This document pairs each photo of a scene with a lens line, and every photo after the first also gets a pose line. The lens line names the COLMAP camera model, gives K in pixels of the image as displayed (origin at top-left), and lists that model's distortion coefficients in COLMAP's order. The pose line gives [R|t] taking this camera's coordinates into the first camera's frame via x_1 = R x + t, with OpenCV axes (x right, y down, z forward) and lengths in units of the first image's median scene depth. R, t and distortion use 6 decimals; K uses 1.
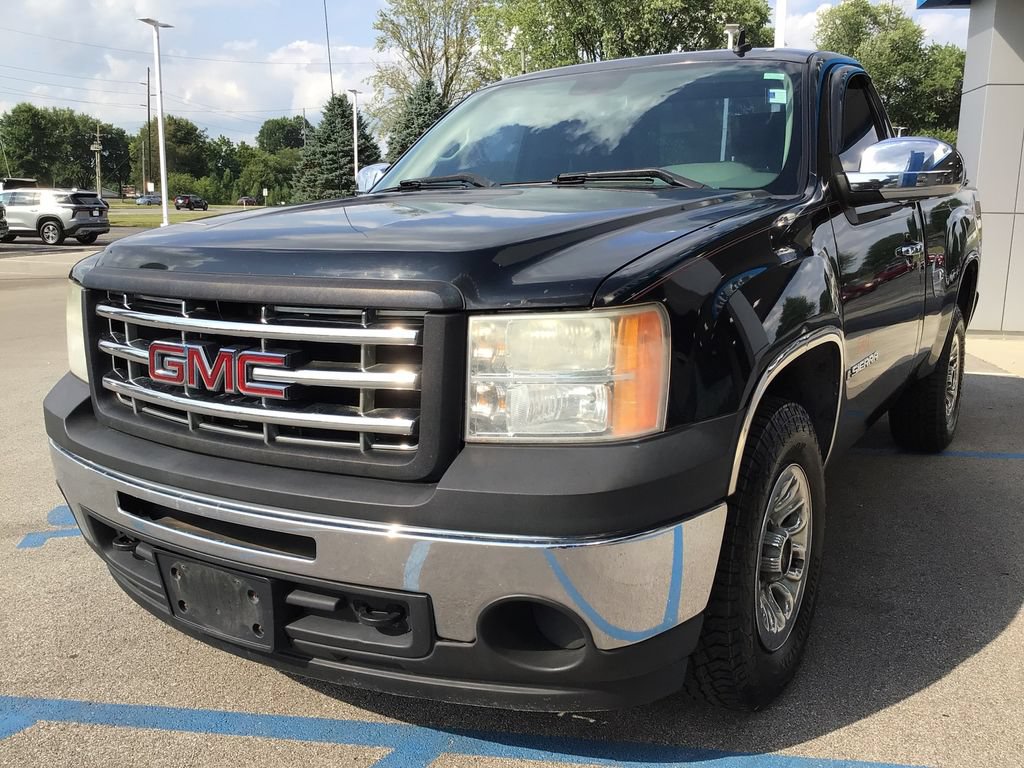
lens RADIAL K [[915.3, 0, 512.1], [0, 915.3, 380.7], [0, 0, 1]] dist [0.128267, -0.232590]
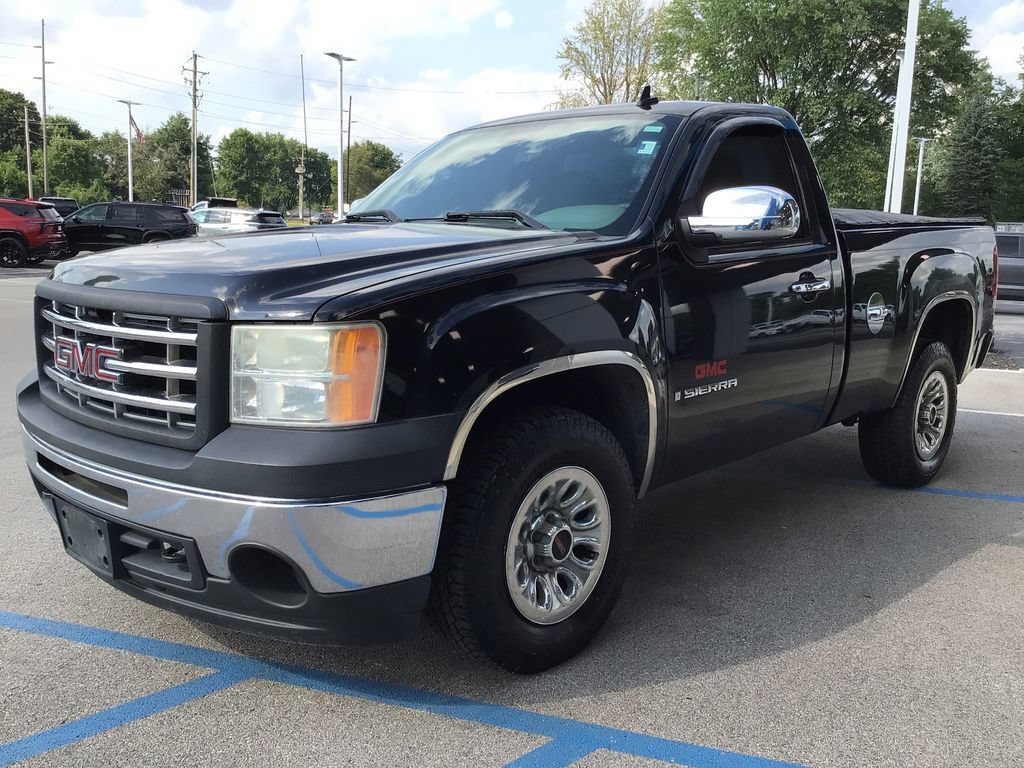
lens RADIAL K [[915.3, 0, 512.1], [0, 915.3, 380.7], [0, 0, 1]] dist [0.128267, -0.232590]
pose [[0.981287, 0.050929, -0.185693, 0.474878], [-0.055434, 0.998279, -0.019148, 0.009137], [0.184398, 0.029084, 0.982421, -0.167425]]
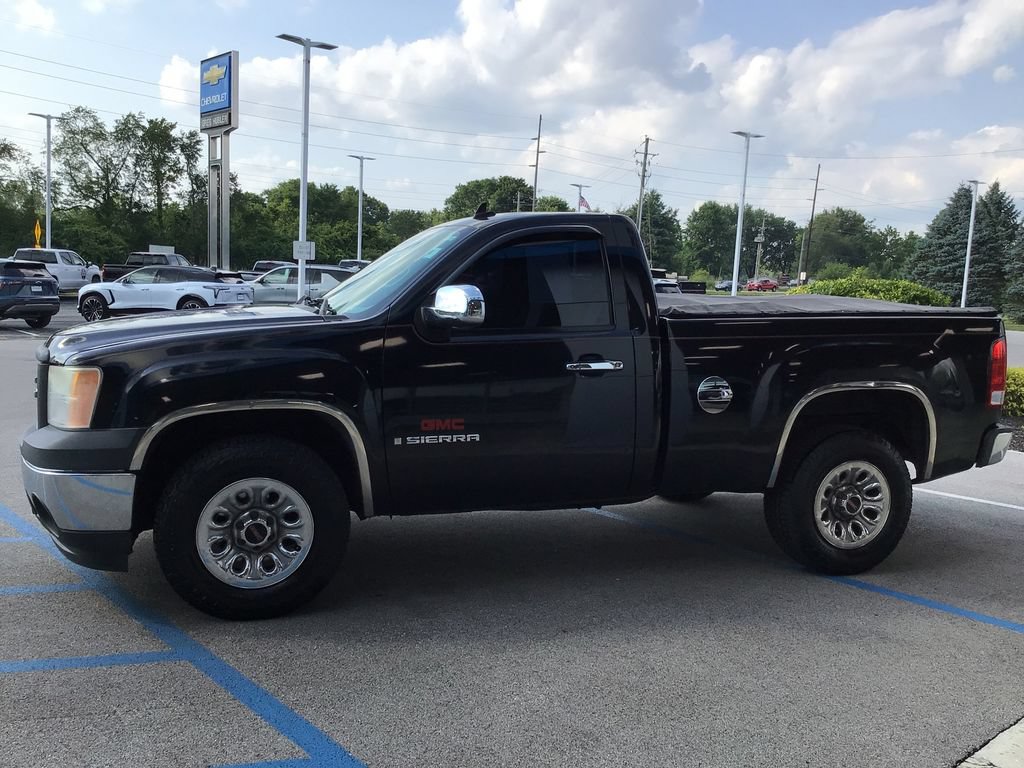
lens RADIAL K [[915.3, 0, 512.1], [0, 915.3, 380.7], [0, 0, 1]] dist [0.128267, -0.232590]
pose [[0.773514, 0.093361, -0.626865, 1.796447], [-0.150885, 0.987779, -0.039070, -0.091259], [0.615556, 0.124805, 0.778148, -0.043581]]
